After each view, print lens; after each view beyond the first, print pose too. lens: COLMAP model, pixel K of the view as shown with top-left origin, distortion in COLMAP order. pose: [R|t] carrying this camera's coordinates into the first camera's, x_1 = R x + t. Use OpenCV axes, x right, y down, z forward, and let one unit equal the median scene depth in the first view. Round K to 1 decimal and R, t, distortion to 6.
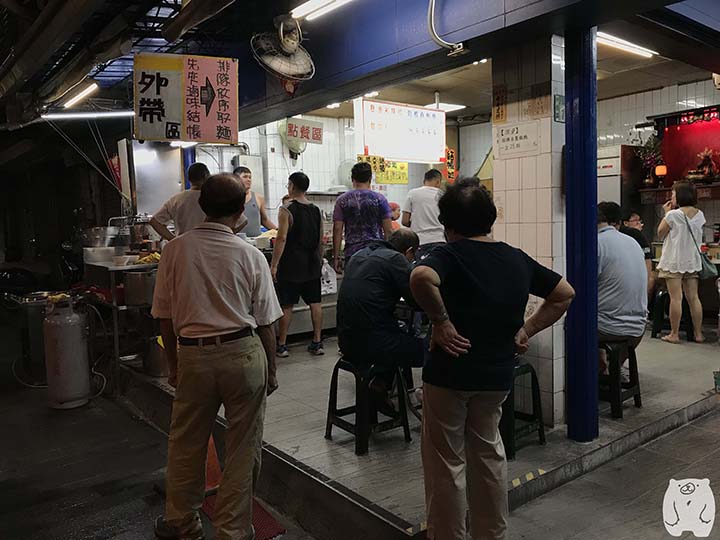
lens RADIAL K [[588.0, 0, 360.2], [0, 588.0, 265.7], [0, 0, 1]] dist [0.022106, -0.035760]
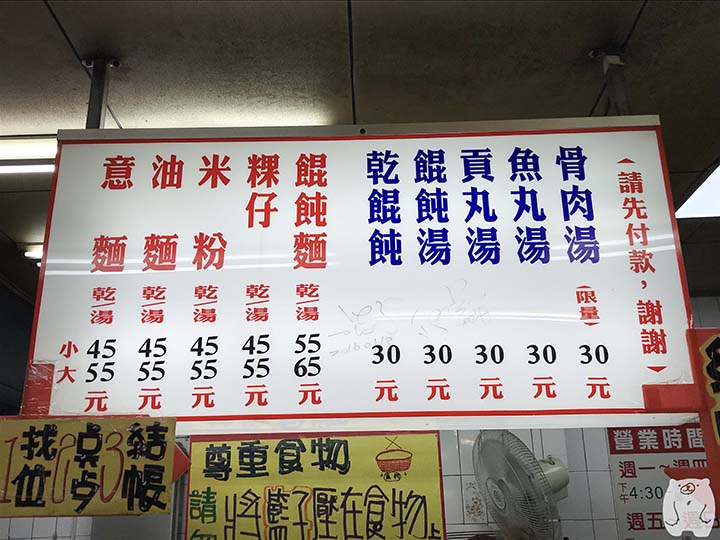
lens RADIAL K [[783.6, 0, 366.2], [0, 783.6, 268.0], [0, 0, 1]] dist [0.036221, 0.000000]
pose [[0.785167, -0.199900, -0.586134, 0.294819], [-0.036743, 0.929765, -0.366315, -0.191025], [0.618194, 0.309154, 0.722676, 1.137629]]
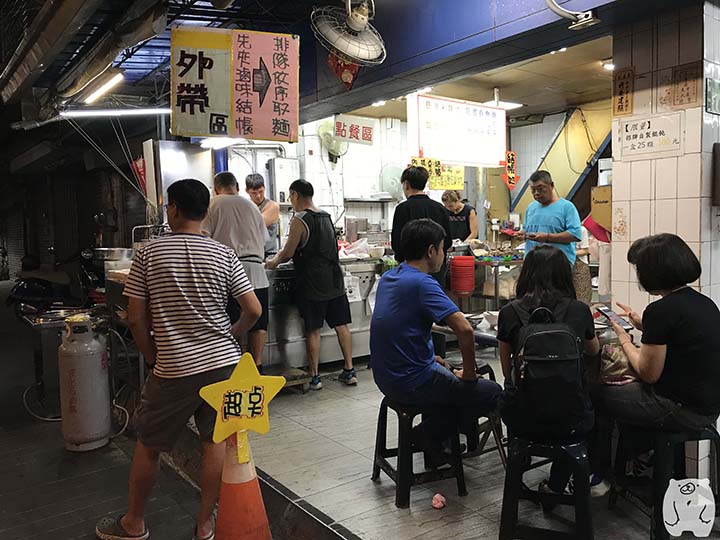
lens RADIAL K [[588.0, 0, 363.0], [0, 588.0, 265.5], [0, 0, 1]] dist [0.022106, -0.035760]
pose [[0.999682, 0.007125, -0.024195, -0.070664], [-0.007325, 0.999940, -0.008165, -0.022654], [0.024135, 0.008340, 0.999674, 0.145066]]
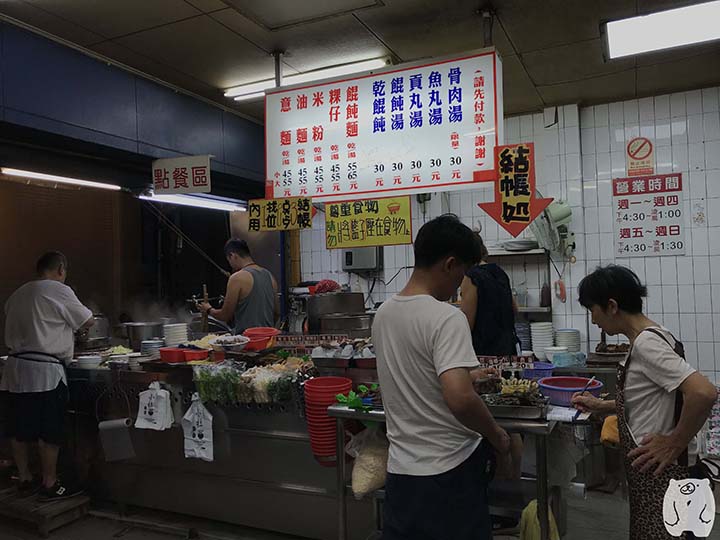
lens RADIAL K [[588.0, 0, 359.1], [0, 588.0, 271.9], [0, 0, 1]] dist [0.022106, -0.035760]
pose [[0.462114, -0.001972, -0.886818, 0.637289], [-0.040761, 0.998893, -0.023461, -0.150710], [0.885883, 0.046989, 0.461523, 1.081832]]
